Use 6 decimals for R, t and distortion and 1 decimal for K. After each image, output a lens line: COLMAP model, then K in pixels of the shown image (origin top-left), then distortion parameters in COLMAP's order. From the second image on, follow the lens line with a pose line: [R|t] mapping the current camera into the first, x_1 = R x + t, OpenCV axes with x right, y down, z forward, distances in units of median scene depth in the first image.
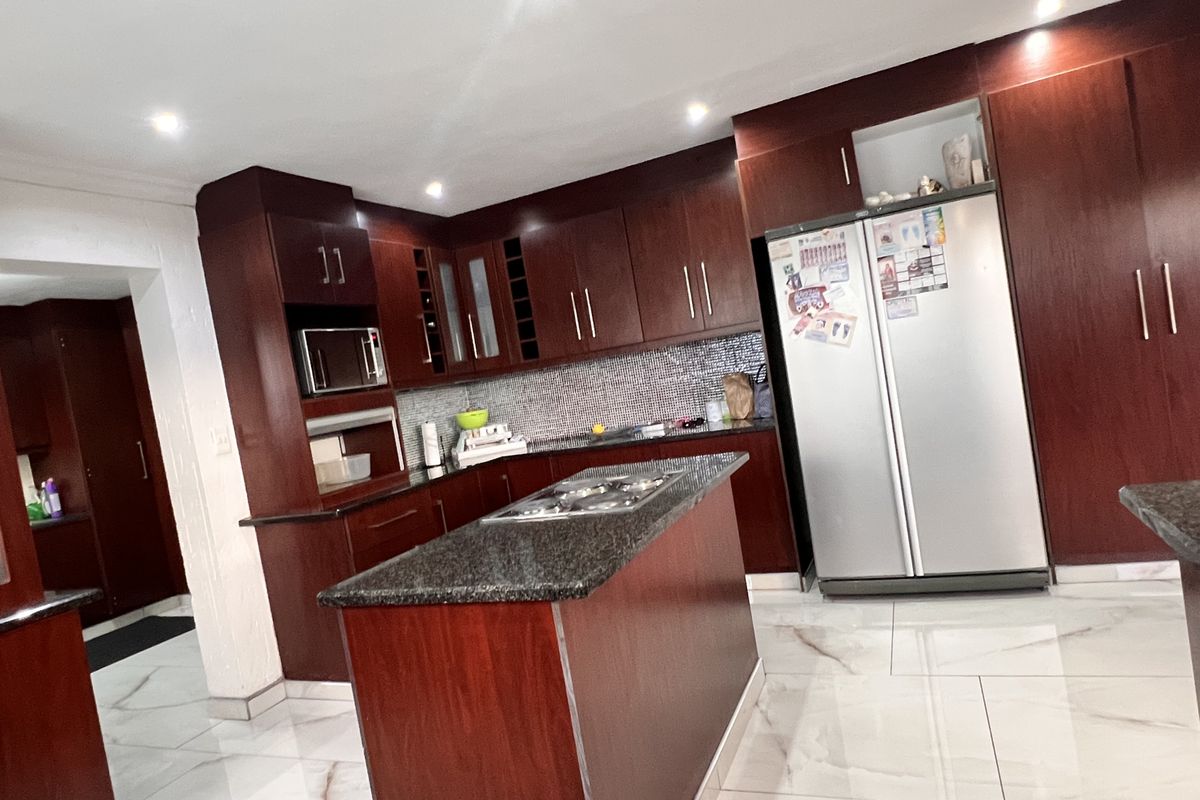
lens RADIAL K [[741.7, 0, 600.7], [0, 741.7, 402.8], [0, 0, 1]] dist [0.000247, 0.000546]
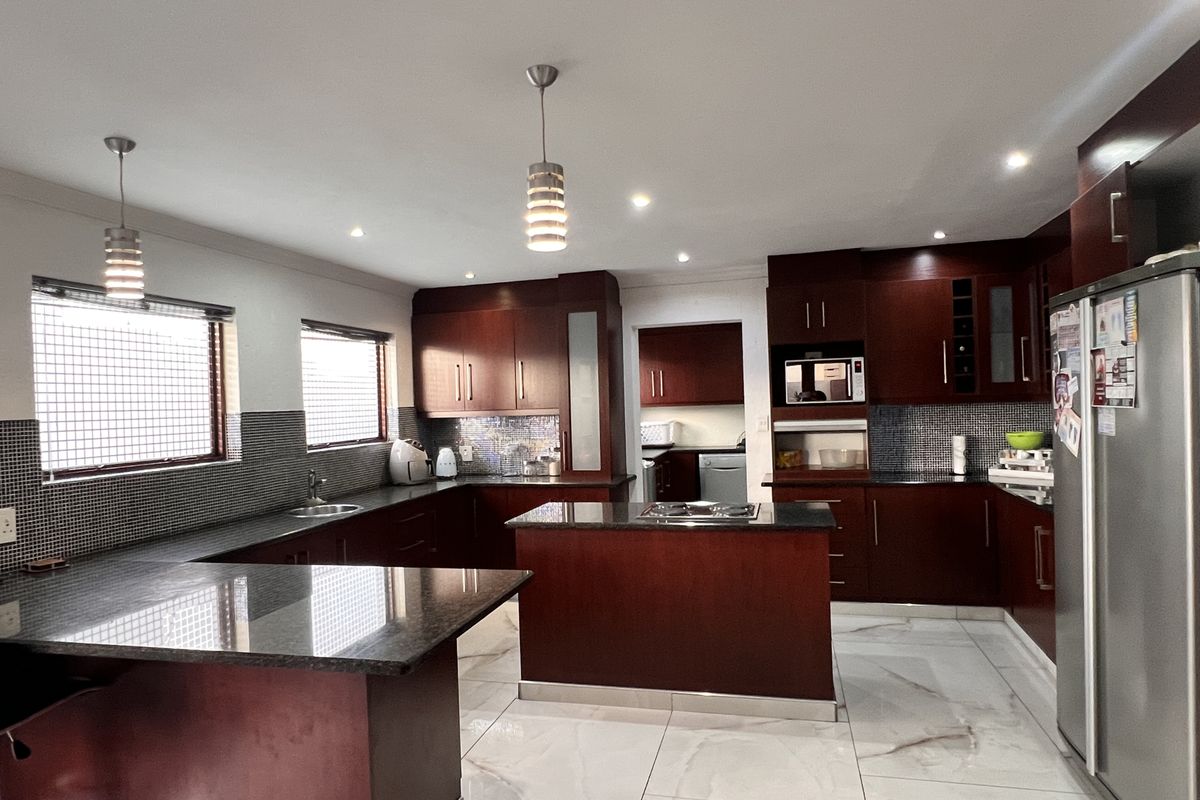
lens RADIAL K [[741.7, 0, 592.5], [0, 741.7, 405.7], [0, 0, 1]] dist [0.000247, 0.000546]
pose [[0.154253, 0.165672, -0.974043, 0.894705], [-0.032476, 0.986159, 0.162590, -0.211839], [0.987498, 0.006553, 0.157498, 0.330265]]
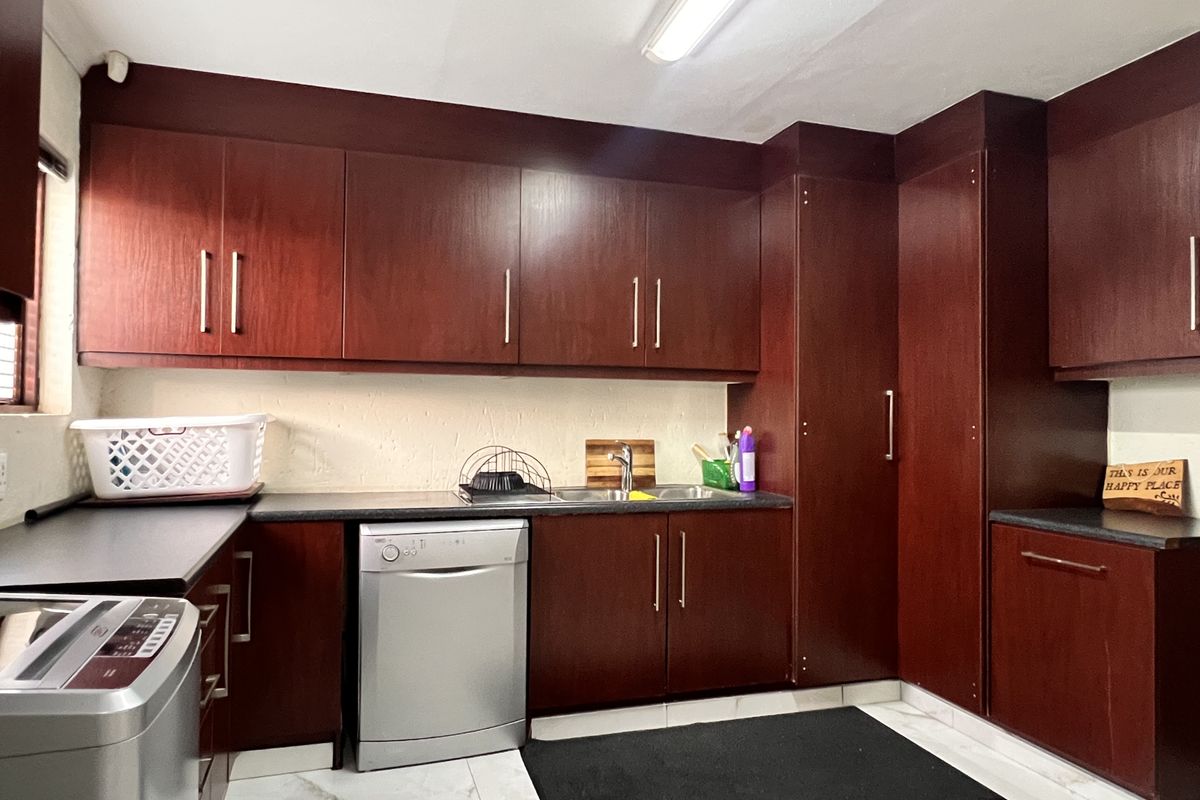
lens RADIAL K [[741.7, 0, 599.8], [0, 741.7, 404.1], [0, 0, 1]] dist [0.000247, 0.000546]
pose [[0.658022, 0.159707, -0.735867, -0.515282], [-0.153629, 0.985168, 0.076437, 0.076115], [0.737160, 0.062754, 0.672798, 0.681984]]
